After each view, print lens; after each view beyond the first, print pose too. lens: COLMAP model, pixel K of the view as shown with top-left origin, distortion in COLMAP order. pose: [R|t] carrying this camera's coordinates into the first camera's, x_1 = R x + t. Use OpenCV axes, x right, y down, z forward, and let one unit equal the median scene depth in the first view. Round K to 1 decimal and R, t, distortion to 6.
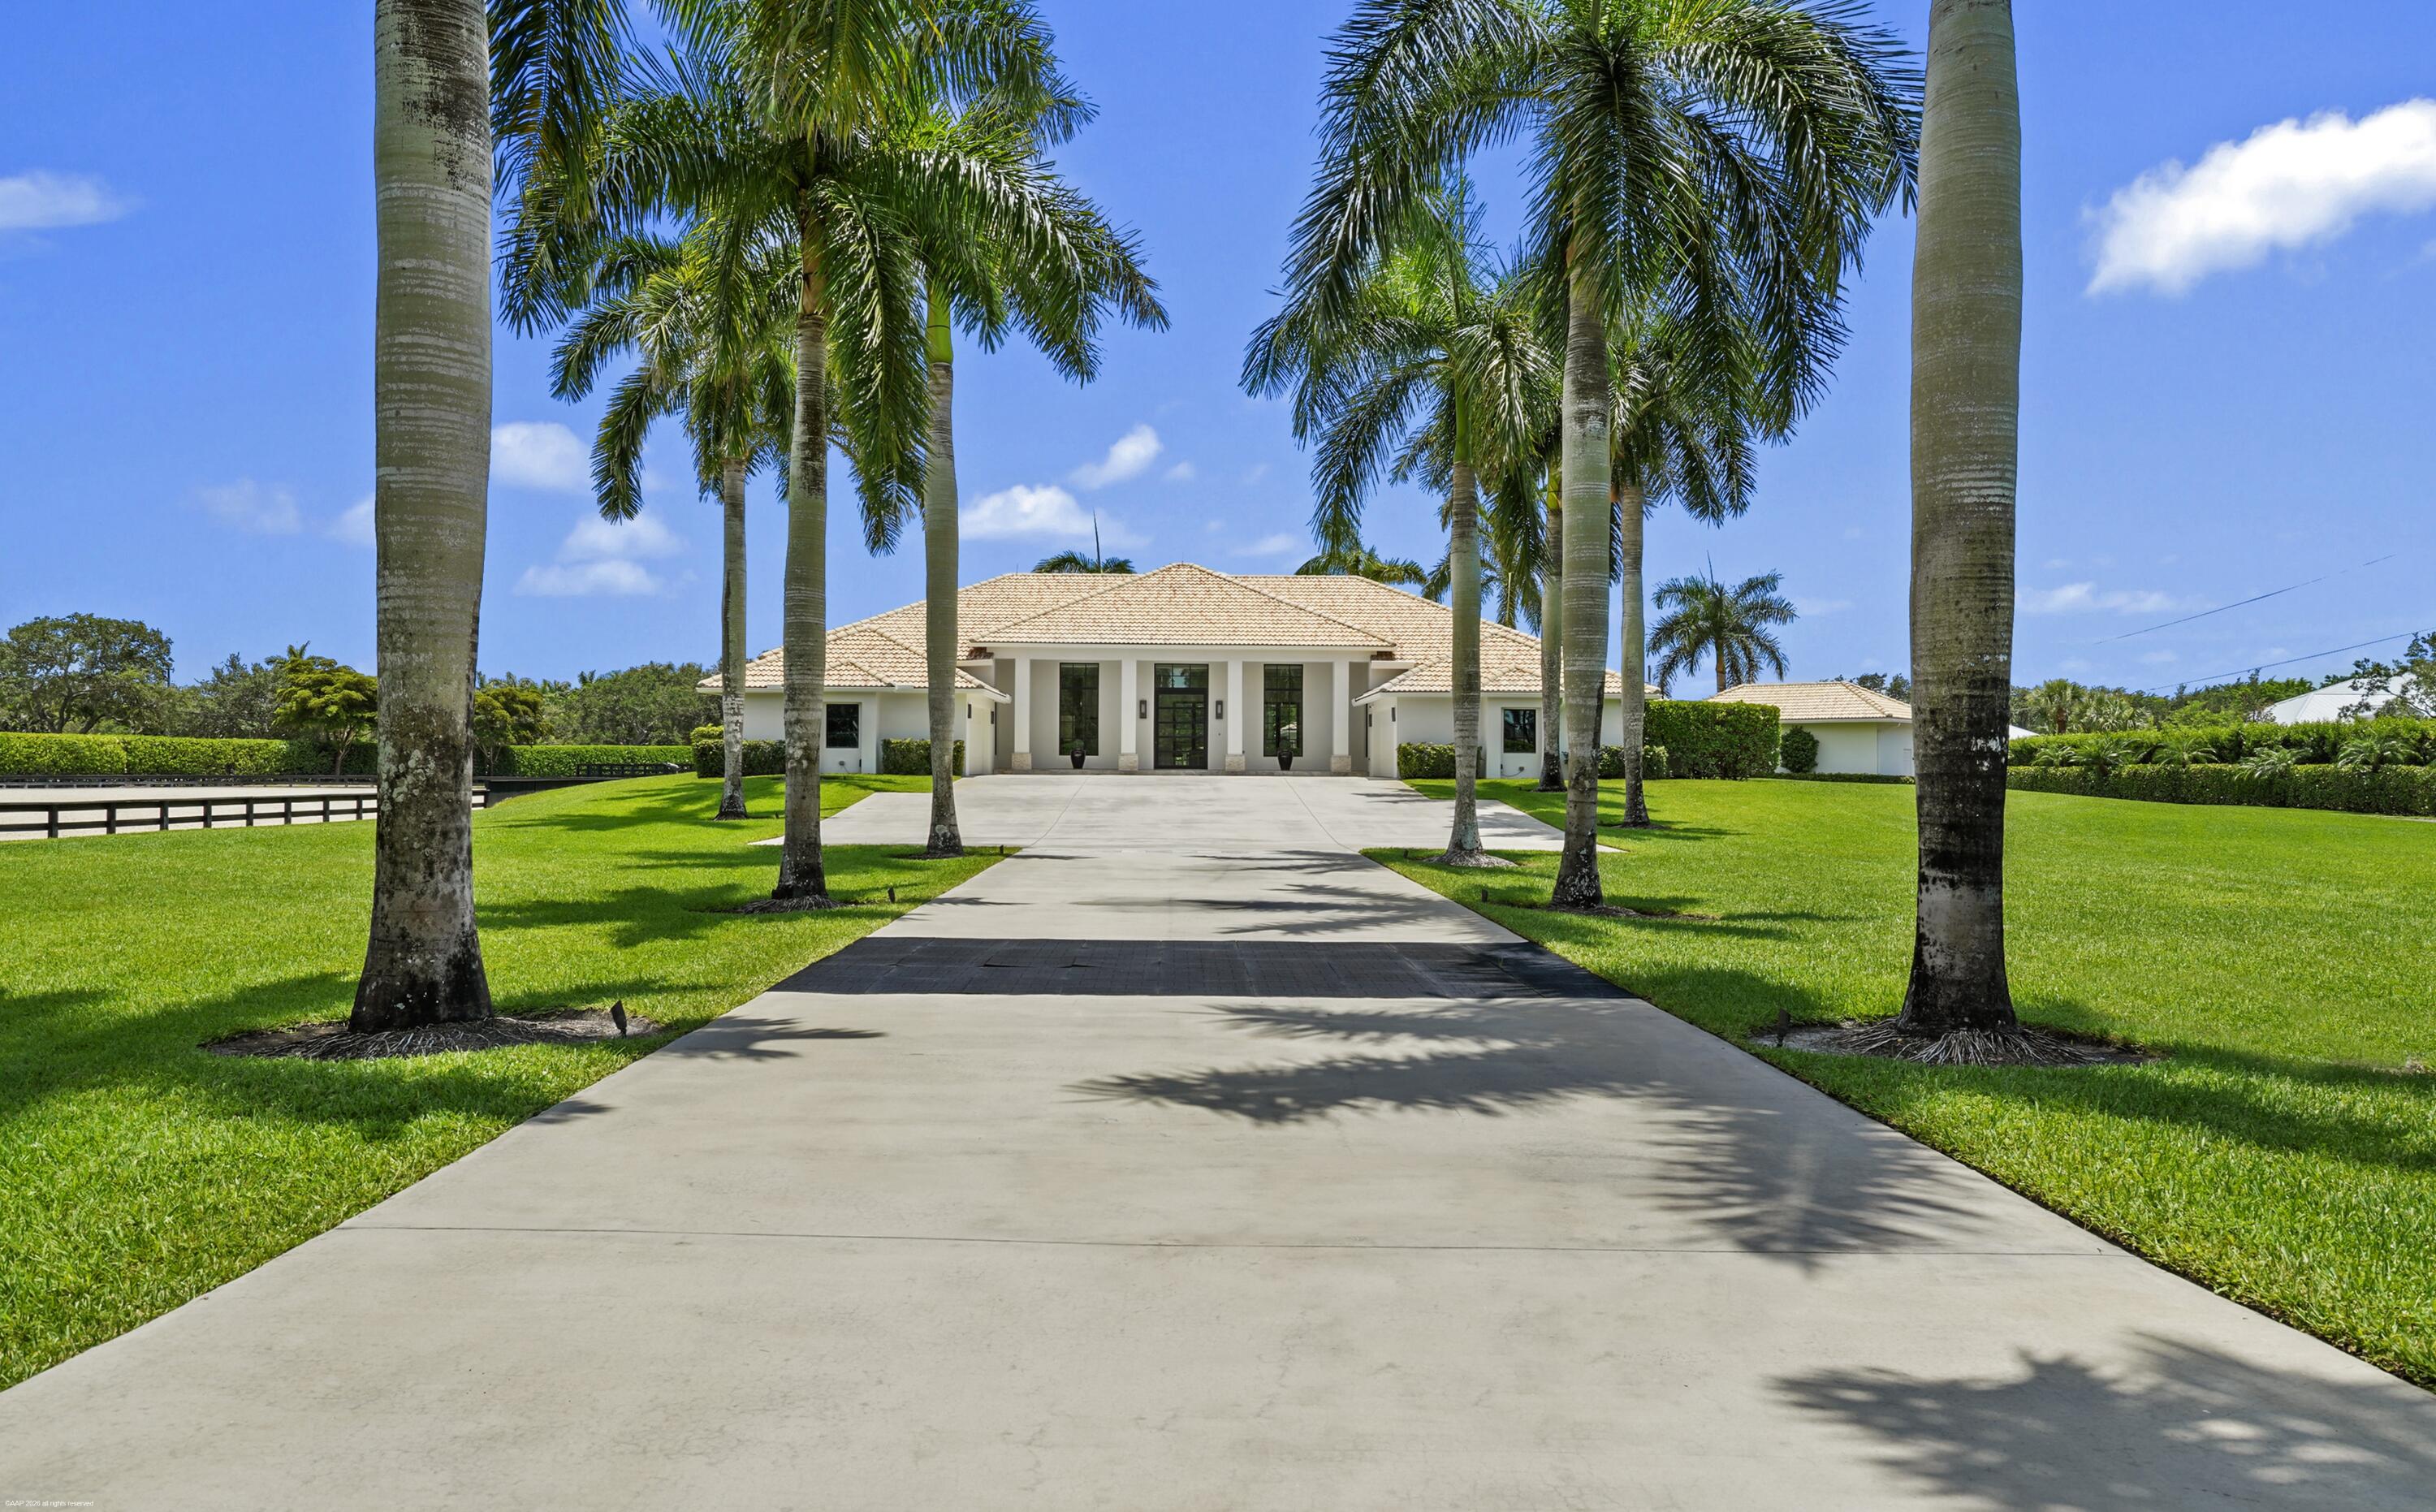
lens RADIAL K [[1593.3, 0, 1218.0], [0, 1593.3, 756.0], [0, 0, 1]] dist [-0.000930, -0.000366]
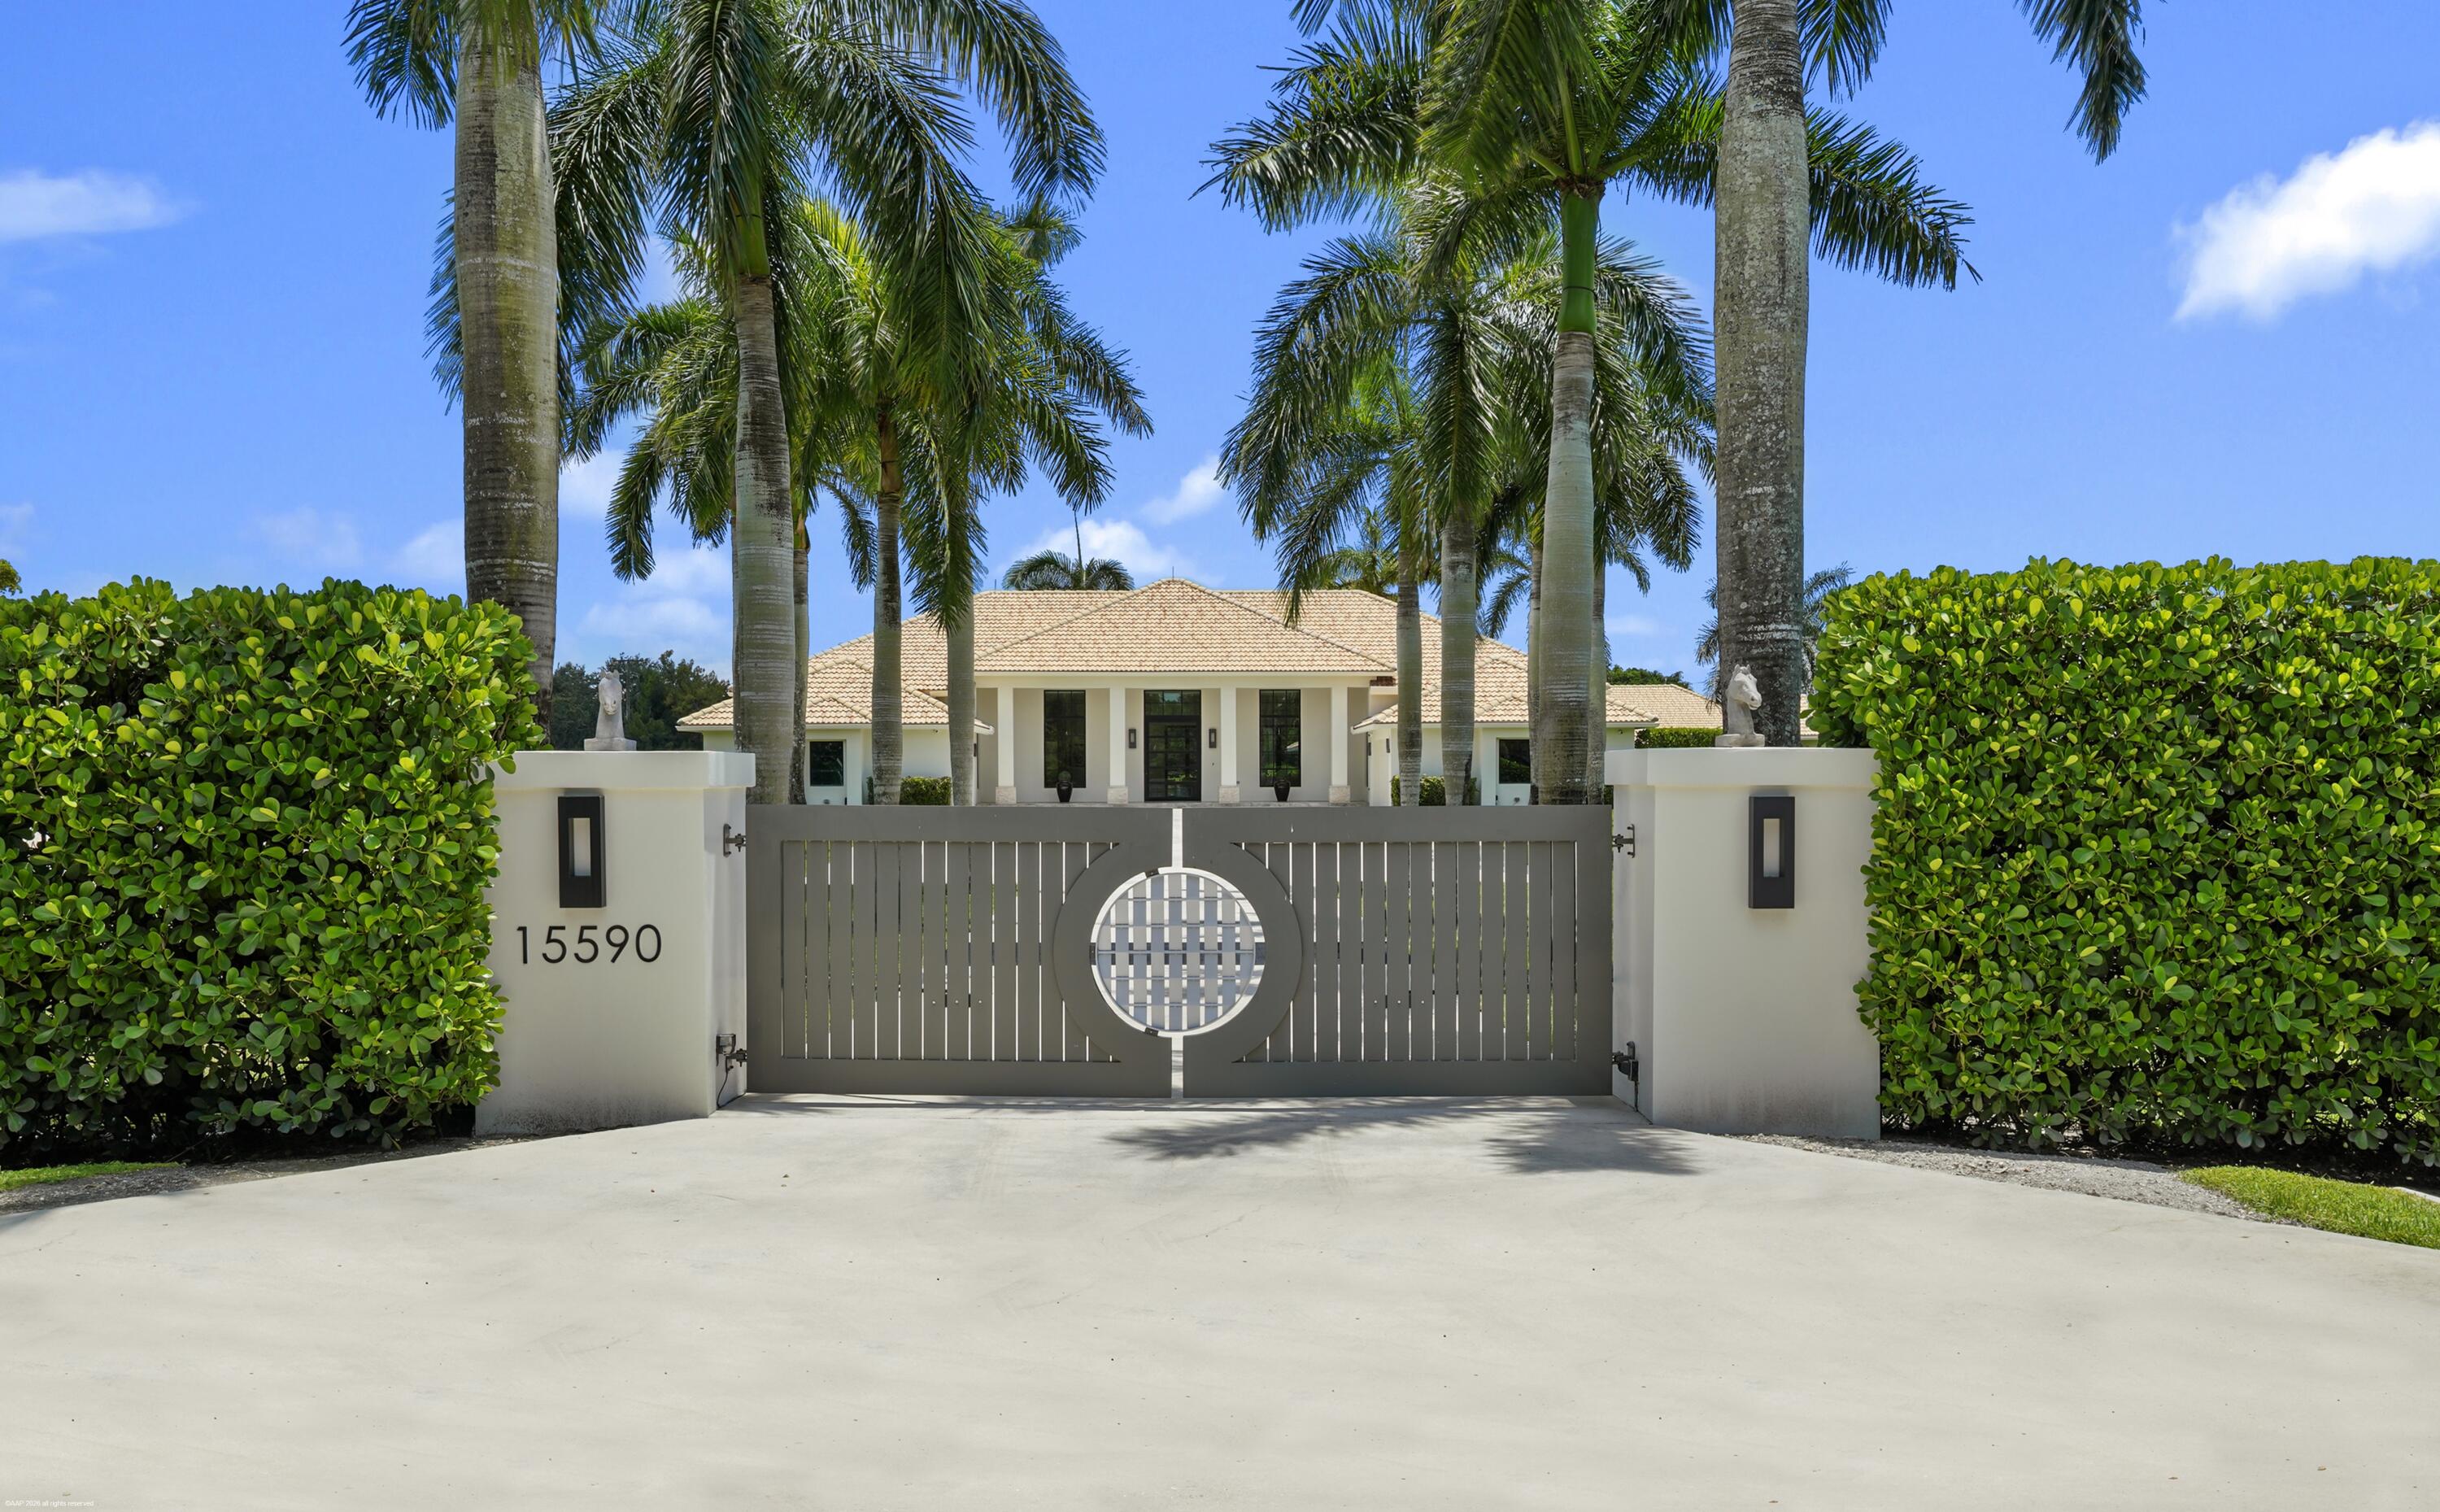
lens RADIAL K [[2023.5, 0, 1220.0], [0, 2023.5, 756.0], [0, 0, 1]] dist [0.075540, 0.000331]
pose [[0.999931, -0.011372, -0.002898, 0.008902], [0.011356, 0.999919, -0.005724, -0.012053], [0.002962, 0.005691, 0.999979, -0.217296]]
